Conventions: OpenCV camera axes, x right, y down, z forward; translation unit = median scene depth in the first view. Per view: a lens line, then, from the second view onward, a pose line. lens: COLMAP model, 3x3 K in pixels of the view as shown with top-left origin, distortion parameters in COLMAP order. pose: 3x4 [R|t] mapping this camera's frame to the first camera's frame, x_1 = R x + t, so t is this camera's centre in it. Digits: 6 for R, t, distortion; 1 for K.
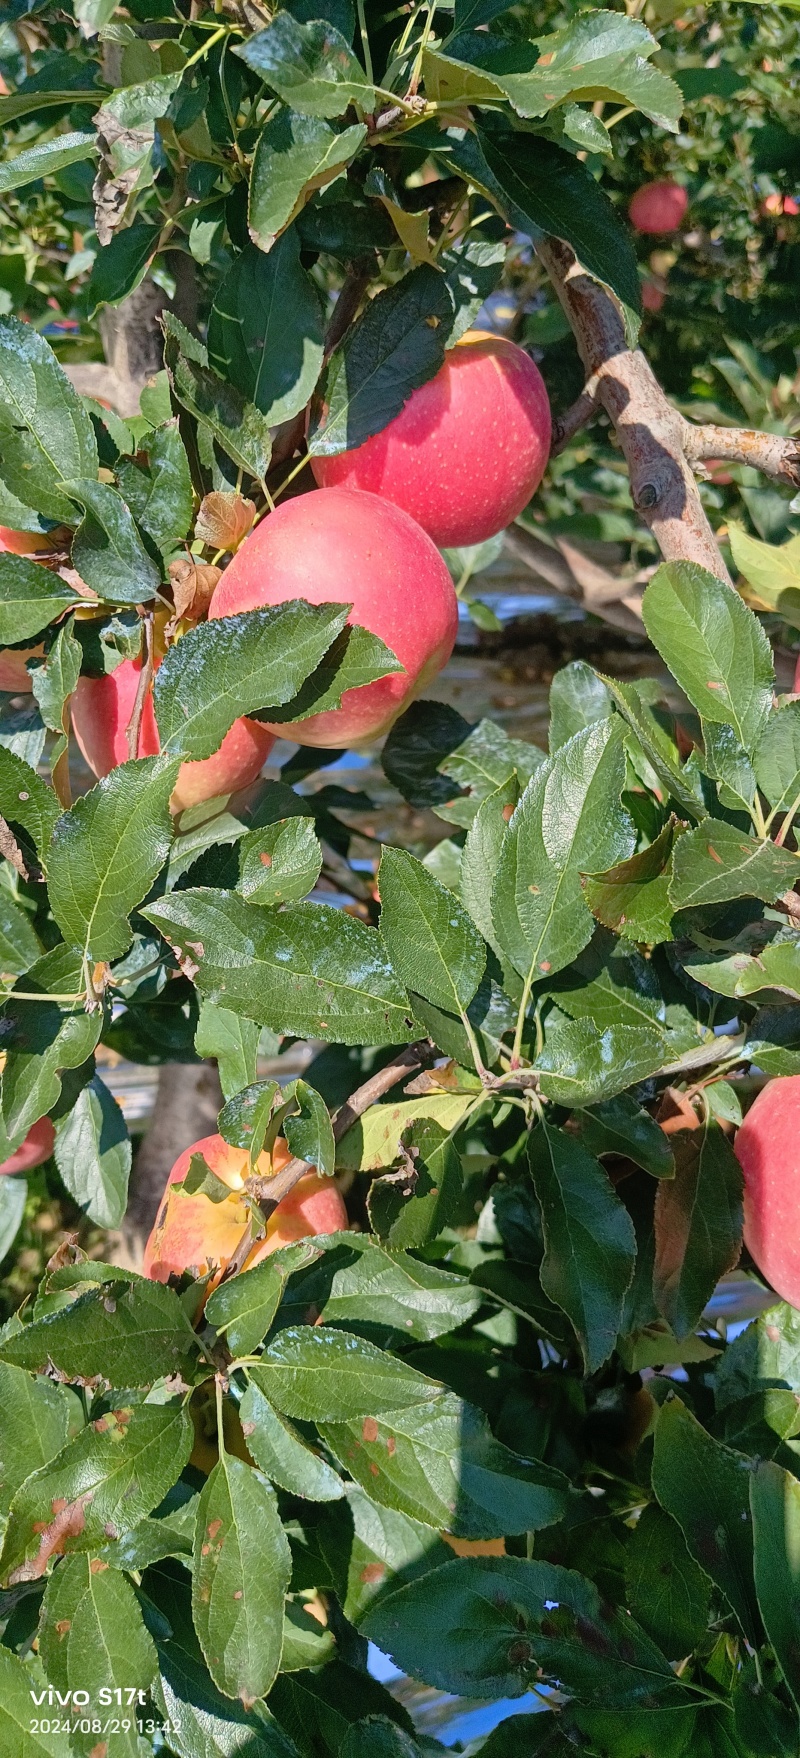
lens RADIAL K [[1137.2, 0, 400.0], [0, 1137.2, 879.0], [0, 0, 1]] dist [0.027618, 0.001259]
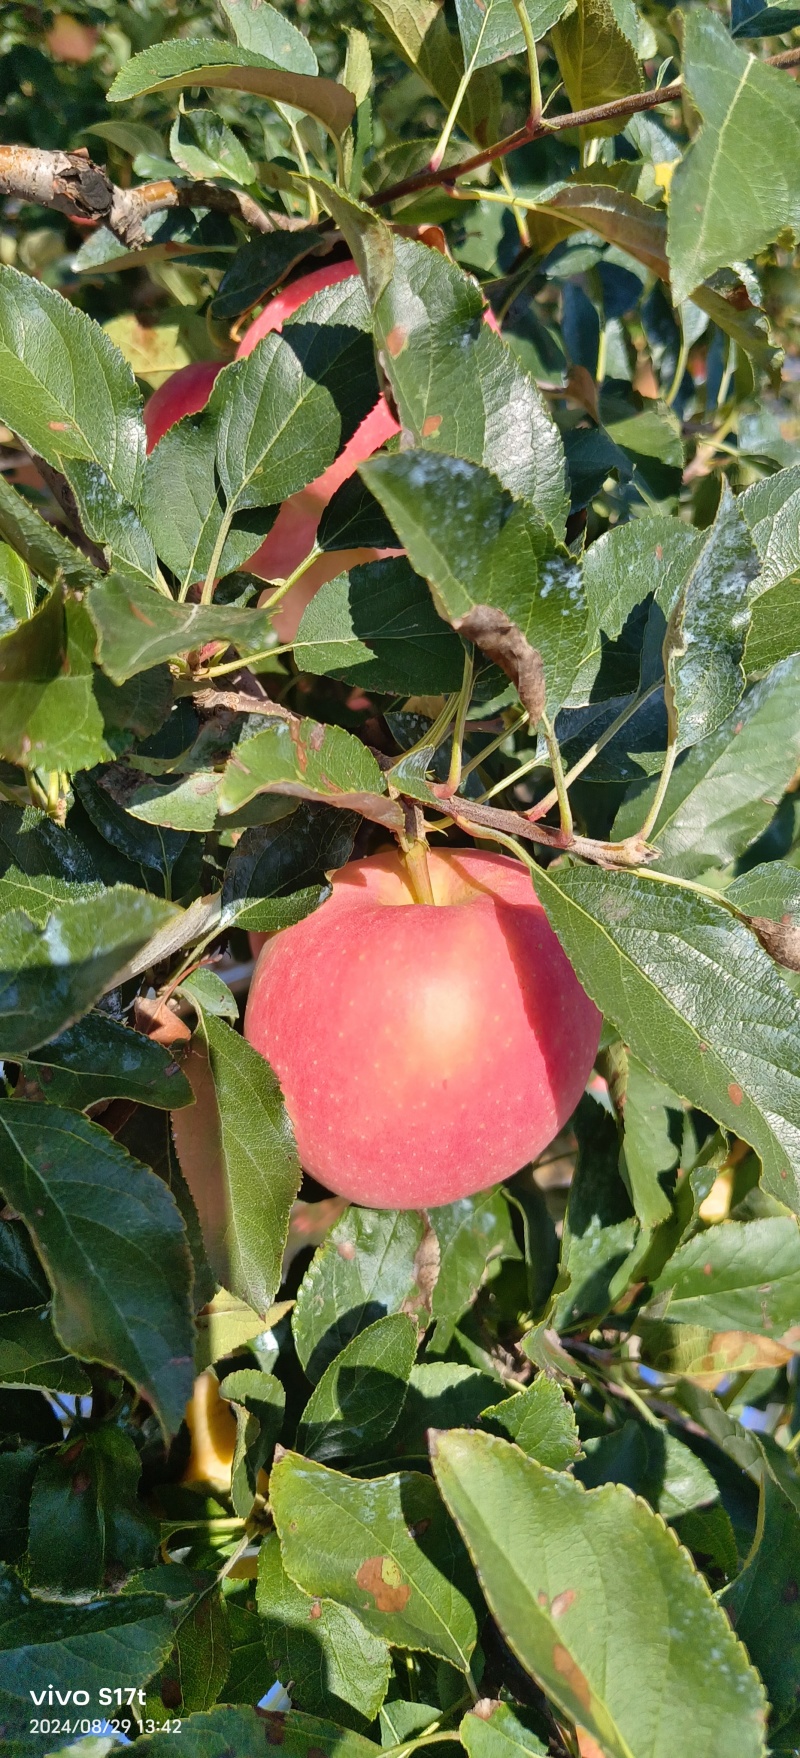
lens RADIAL K [[1137.2, 0, 400.0], [0, 1137.2, 879.0], [0, 0, 1]] dist [0.027618, 0.001259]
pose [[0.824928, -0.245649, 0.509068, 0.020961], [0.228372, 0.968693, 0.097369, 0.083329], [-0.517049, 0.035934, 0.855201, 0.305414]]
